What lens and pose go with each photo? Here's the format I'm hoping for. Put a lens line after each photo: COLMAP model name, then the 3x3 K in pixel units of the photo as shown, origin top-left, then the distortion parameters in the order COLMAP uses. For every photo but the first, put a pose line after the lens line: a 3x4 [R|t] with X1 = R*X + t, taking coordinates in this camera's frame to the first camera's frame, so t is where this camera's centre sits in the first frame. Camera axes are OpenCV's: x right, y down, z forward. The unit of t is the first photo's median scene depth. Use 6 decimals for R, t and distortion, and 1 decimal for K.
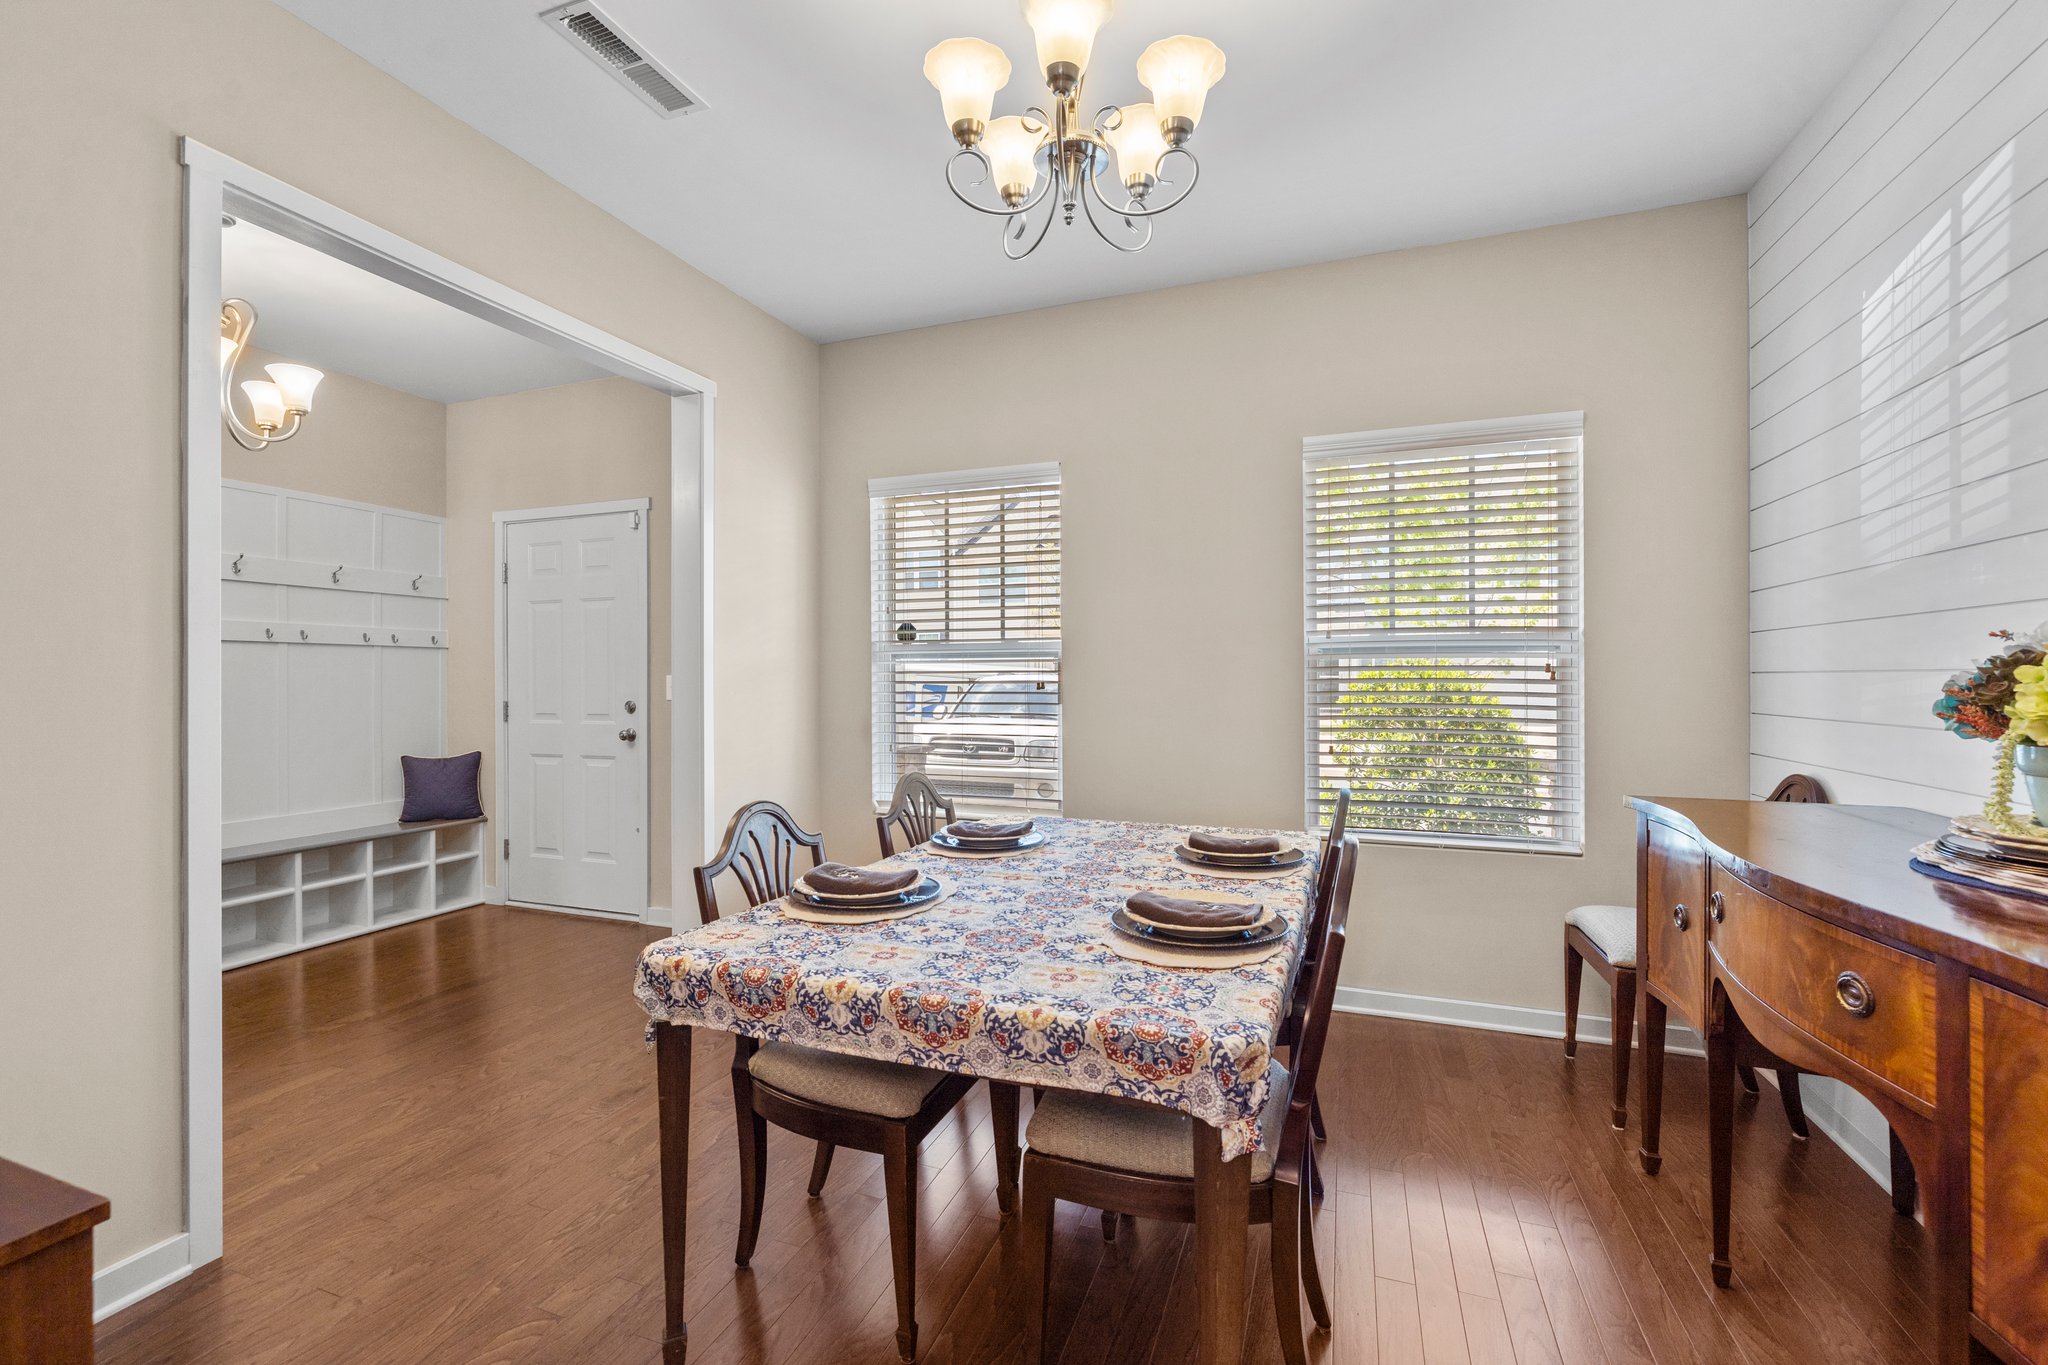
lens RADIAL K [[854.9, 0, 1018.9], [0, 854.9, 676.5], [0, 0, 1]] dist [0.002109, -0.000190]
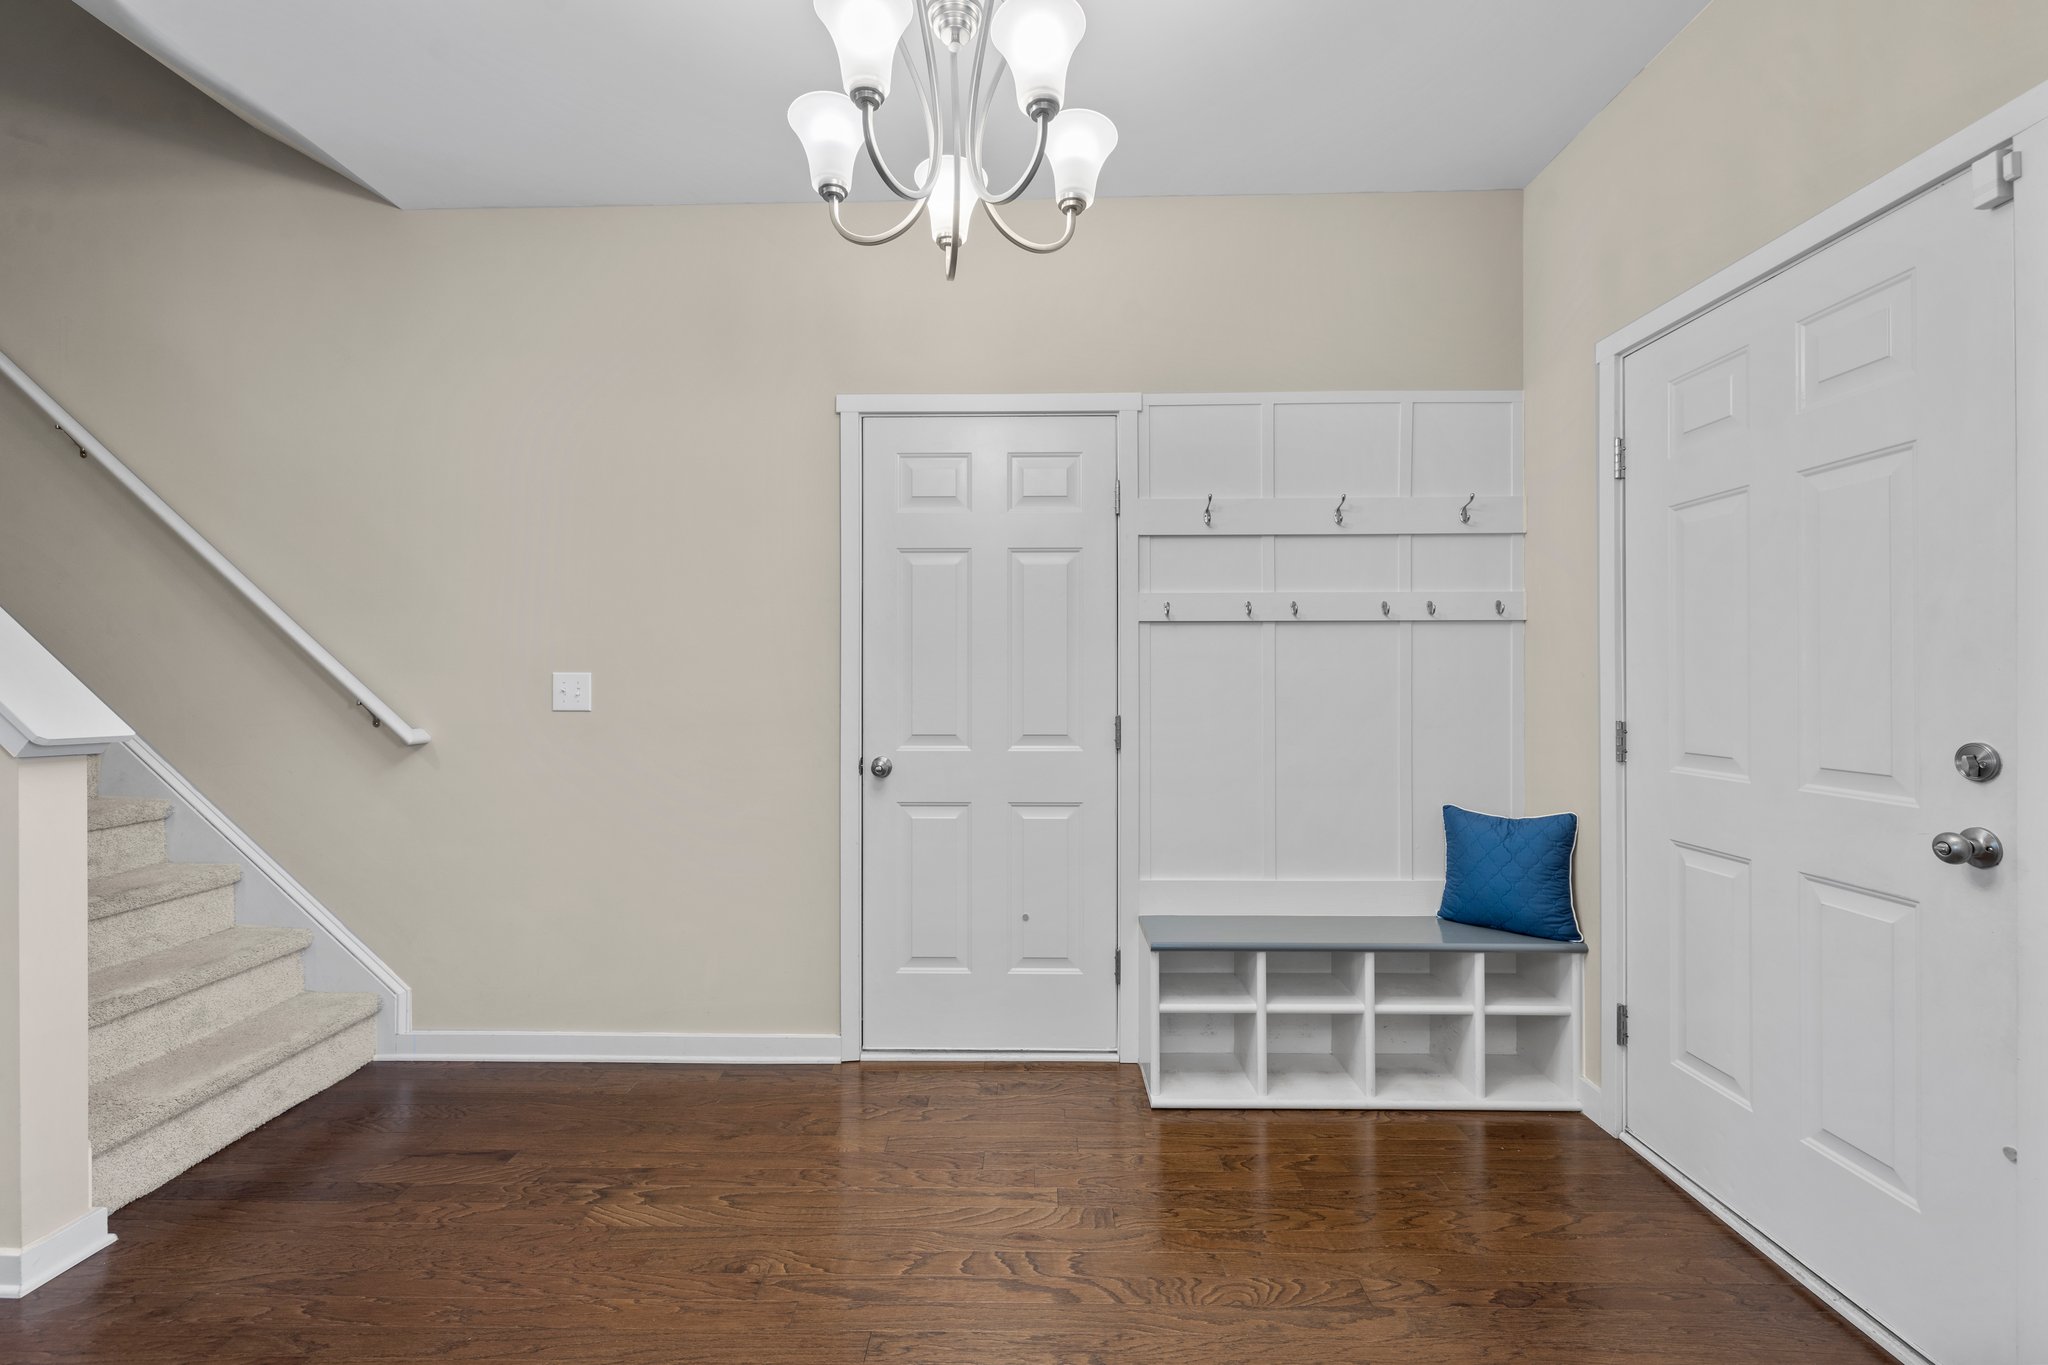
lens RADIAL K [[854.9, 0, 1018.9], [0, 854.9, 676.5], [0, 0, 1]] dist [0.002109, -0.000190]
pose [[0.321496, 0.003087, -0.946906, -0.255686], [0.005449, 0.999972, 0.005110, -0.000985], [0.946895, -0.006803, 0.321470, 0.534058]]
